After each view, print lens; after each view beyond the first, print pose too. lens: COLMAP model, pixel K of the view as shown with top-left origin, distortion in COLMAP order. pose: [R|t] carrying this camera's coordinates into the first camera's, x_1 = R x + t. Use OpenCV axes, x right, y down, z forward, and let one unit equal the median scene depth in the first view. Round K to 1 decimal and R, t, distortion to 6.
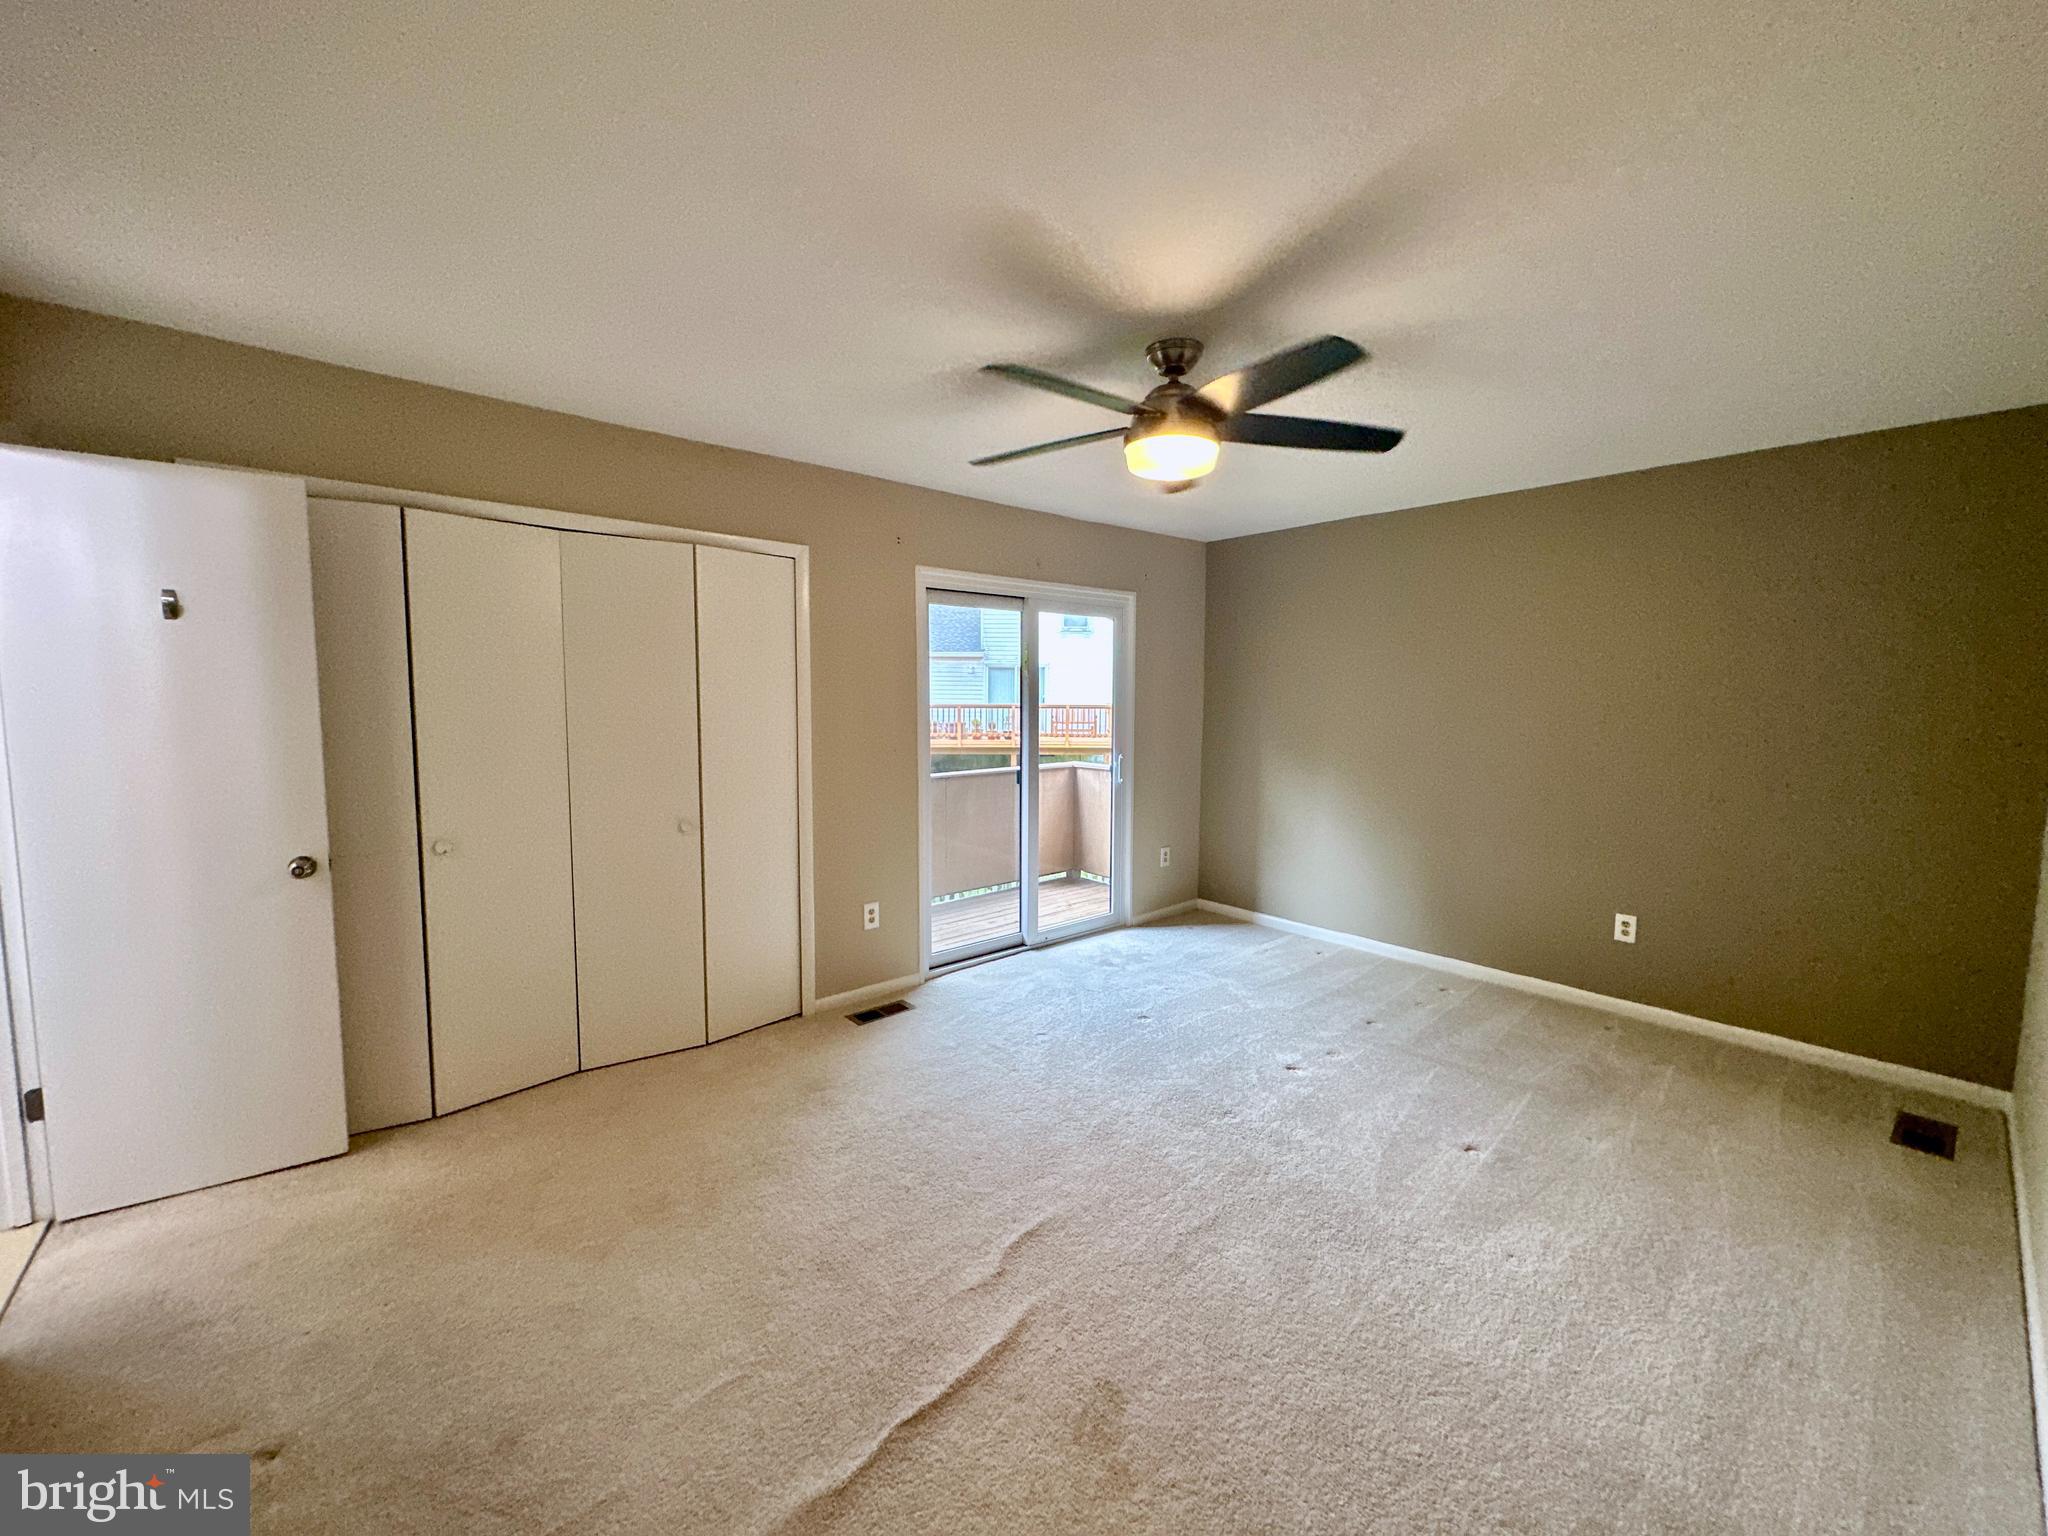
lens RADIAL K [[821.0, 0, 1027.2], [0, 821.0, 764.5], [0, 0, 1]] dist [0.000280, -0.000448]
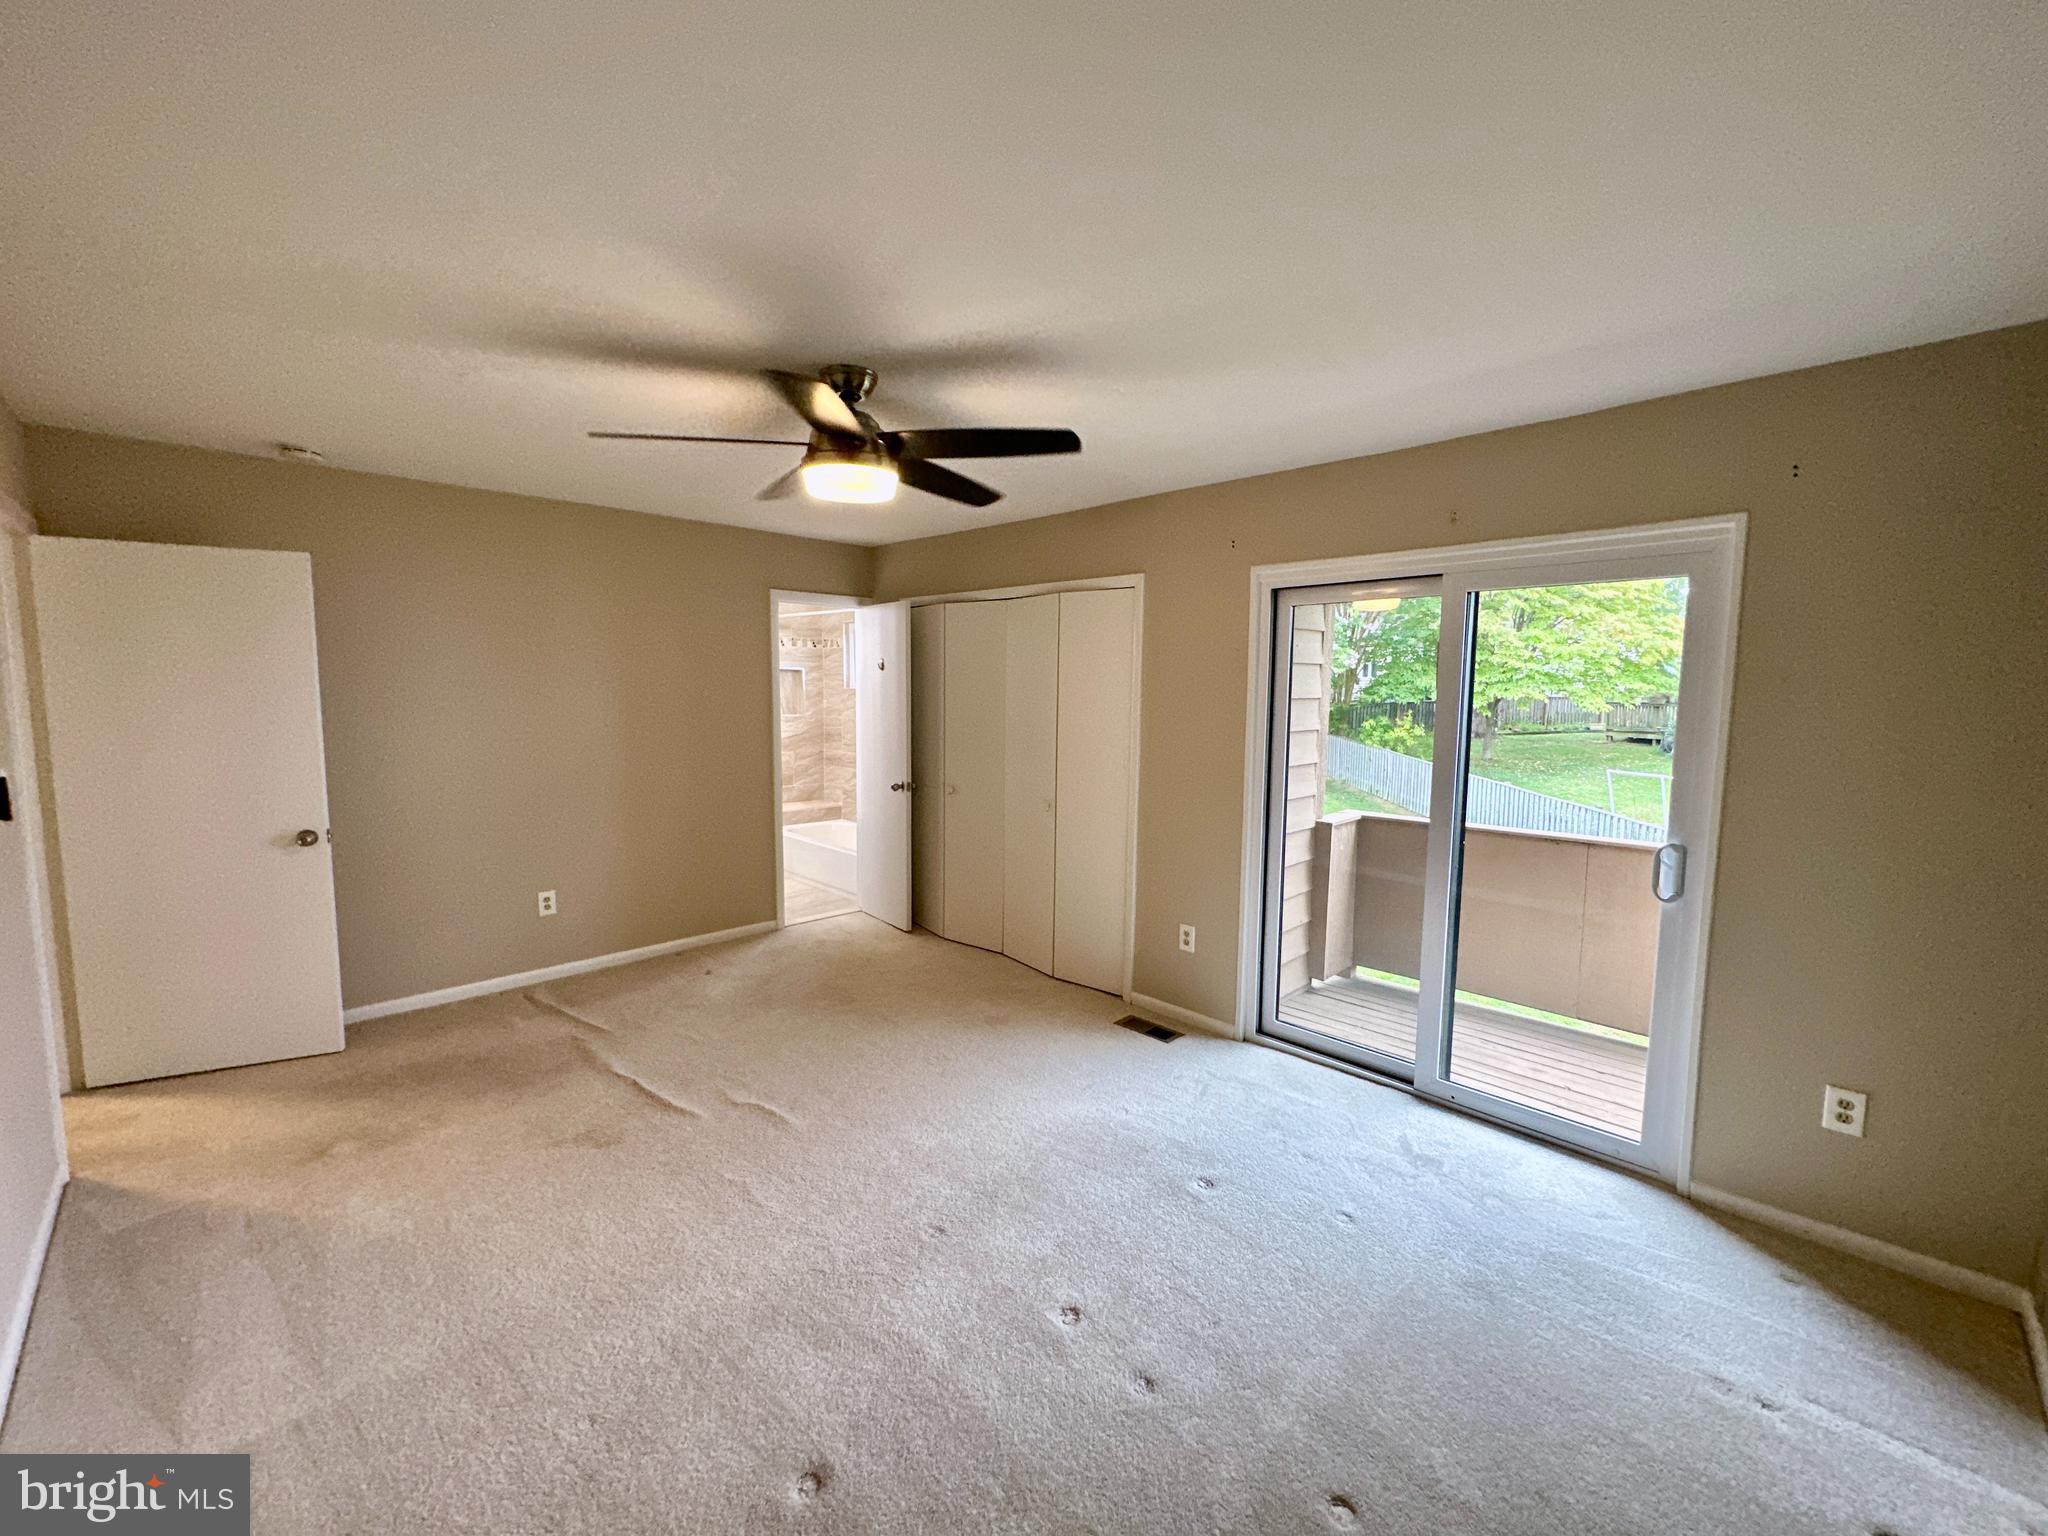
lens RADIAL K [[811.5, 0, 1022.7], [0, 811.5, 763.7], [0, 0, 1]] dist [0.002003, -0.000122]
pose [[0.066142, 0.084171, -0.994254, 0.735153], [-0.101598, 0.991825, 0.077207, -0.075233], [0.992624, 0.095907, 0.074153, 0.711591]]
